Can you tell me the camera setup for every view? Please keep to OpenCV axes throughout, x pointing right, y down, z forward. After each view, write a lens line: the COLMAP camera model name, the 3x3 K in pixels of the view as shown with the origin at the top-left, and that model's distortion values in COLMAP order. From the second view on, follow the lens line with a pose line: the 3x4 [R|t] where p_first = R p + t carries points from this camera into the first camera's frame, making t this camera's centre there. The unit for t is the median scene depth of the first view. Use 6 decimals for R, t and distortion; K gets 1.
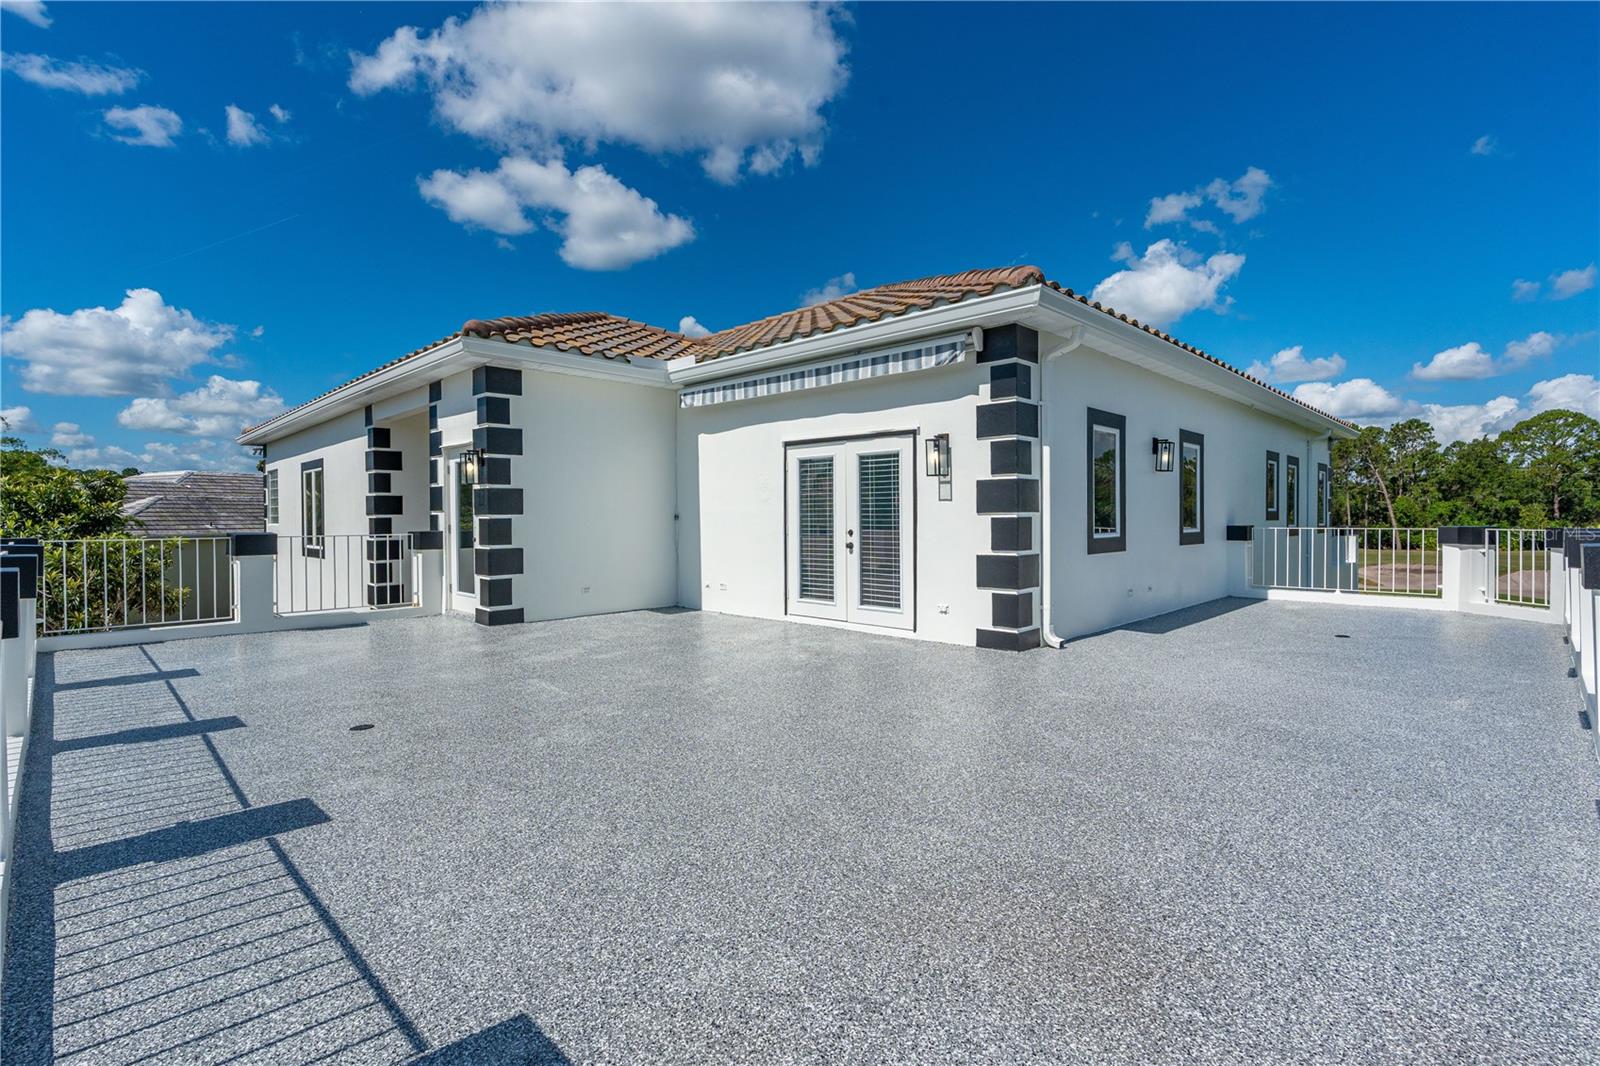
lens RADIAL K [[745.7, 0, 789.1], [0, 745.7, 527.7], [0, 0, 1]] dist [-0.007528, 0.002569]
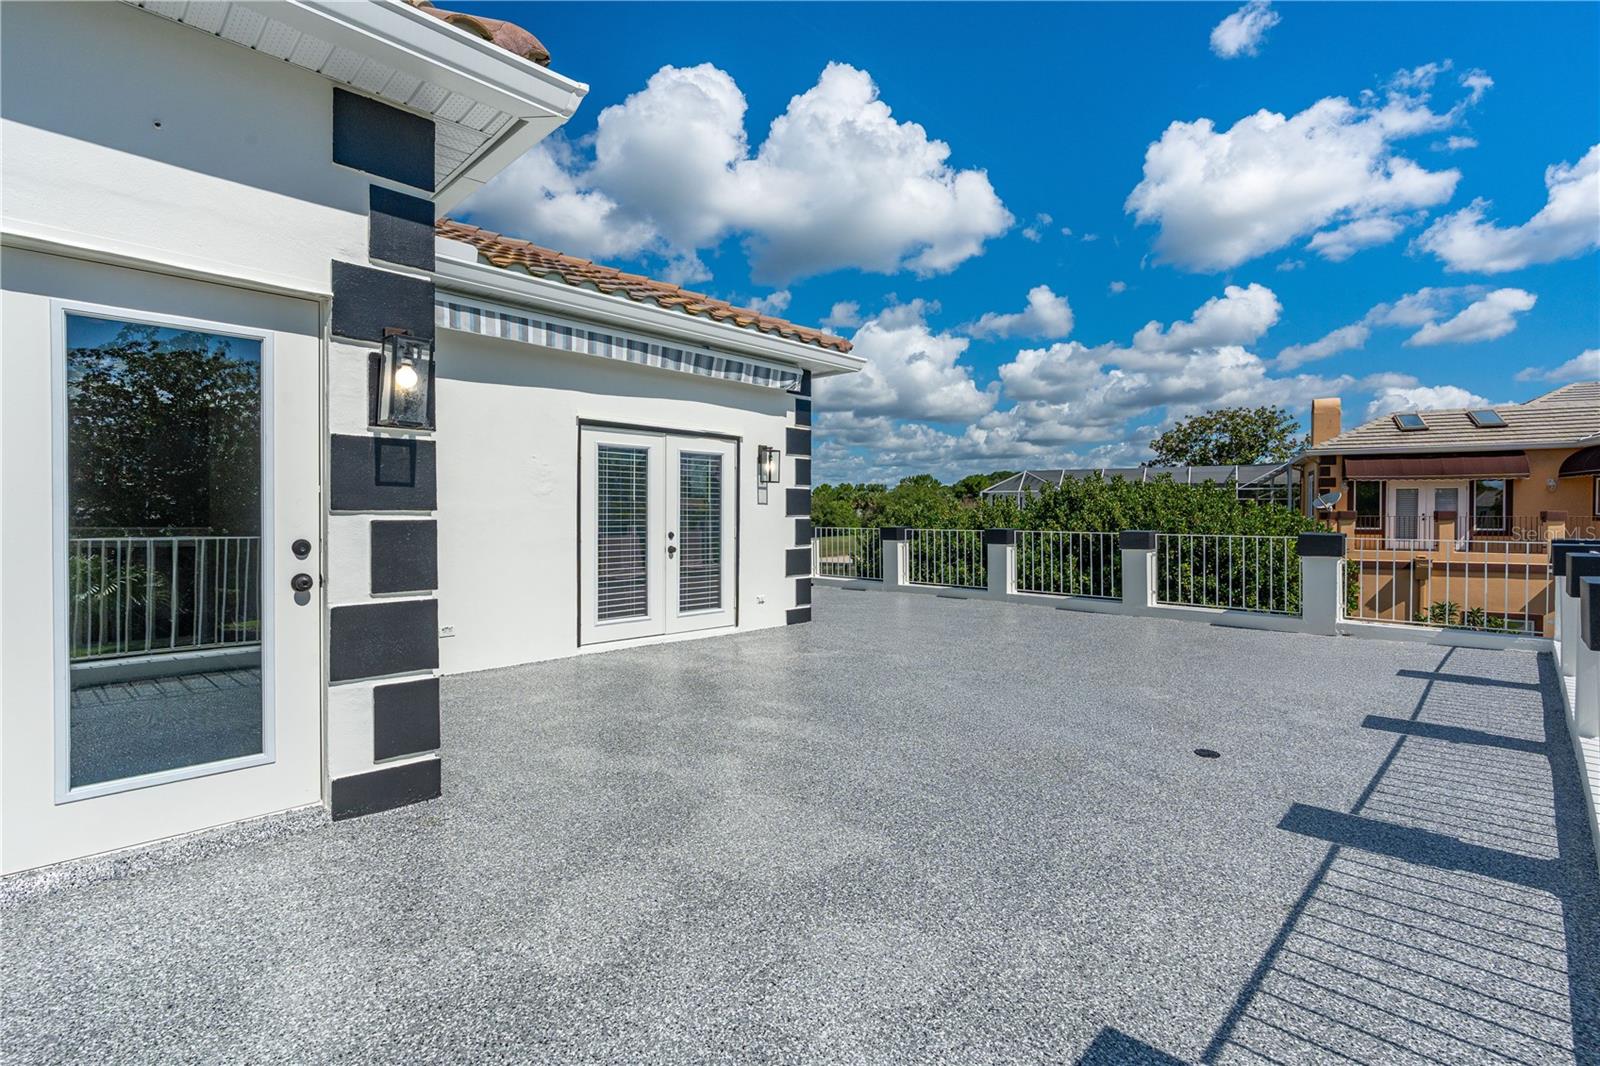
lens RADIAL K [[745.7, 0, 802.9], [0, 745.7, 528.9], [0, 0, 1]] dist [-0.007528, 0.002569]
pose [[-0.018507, -0.013839, 0.999733, -0.861410], [0.010459, 0.999847, 0.014034, -0.012849], [-0.999774, 0.010716, -0.018360, 0.885923]]
